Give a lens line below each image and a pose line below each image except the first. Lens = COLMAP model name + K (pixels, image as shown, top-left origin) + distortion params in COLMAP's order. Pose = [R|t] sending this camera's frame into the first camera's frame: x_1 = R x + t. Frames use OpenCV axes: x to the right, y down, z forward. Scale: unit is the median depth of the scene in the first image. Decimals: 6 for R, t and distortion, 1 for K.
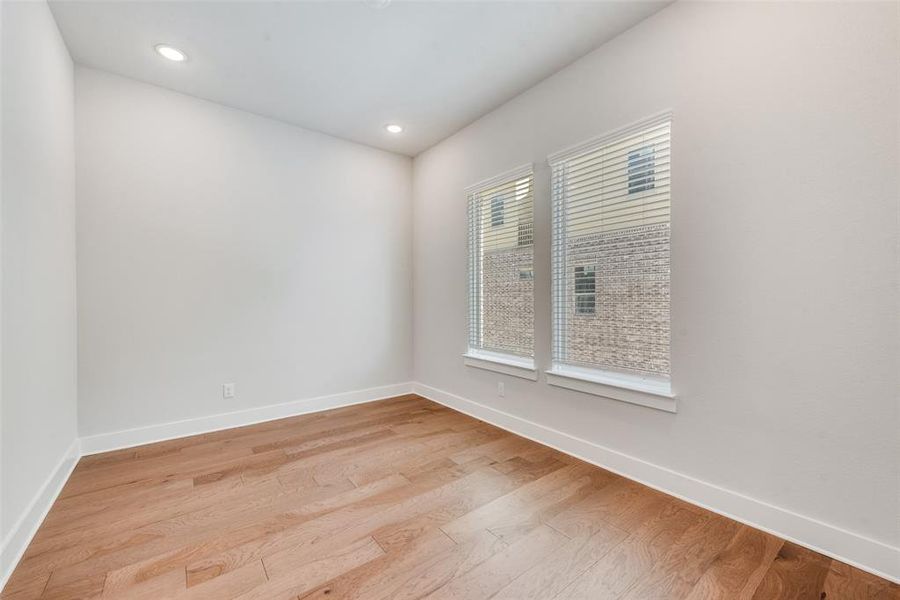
lens RADIAL K [[361.1, 0, 449.0], [0, 361.1, 304.2], [0, 0, 1]] dist [0.023090, 0.000047]
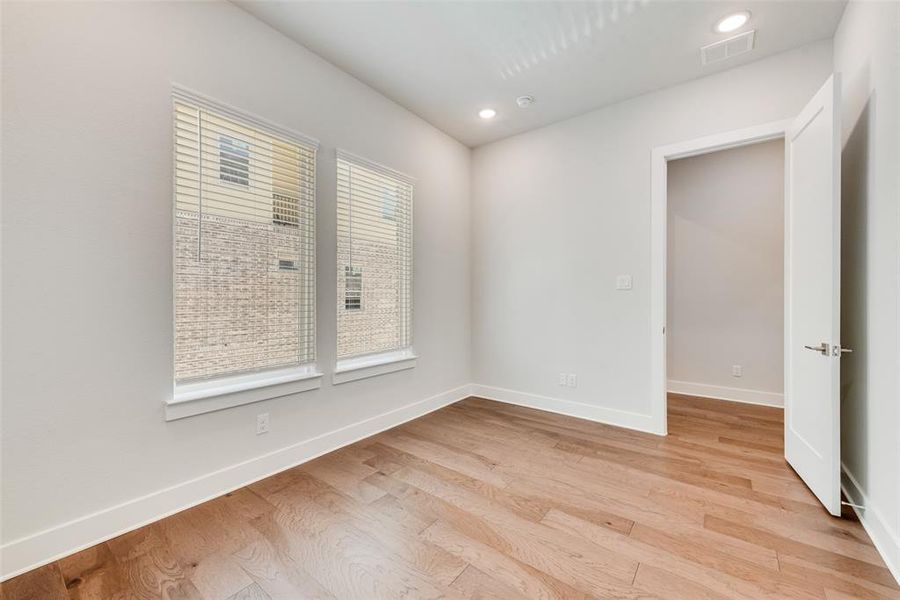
lens RADIAL K [[361.1, 0, 447.5], [0, 361.1, 296.3], [0, 0, 1]] dist [0.023090, 0.000047]
pose [[-0.267994, 0.003274, 0.963415, -0.786383], [0.004309, 0.999988, -0.002200, -0.010500], [-0.963411, 0.003562, -0.268004, 1.043303]]
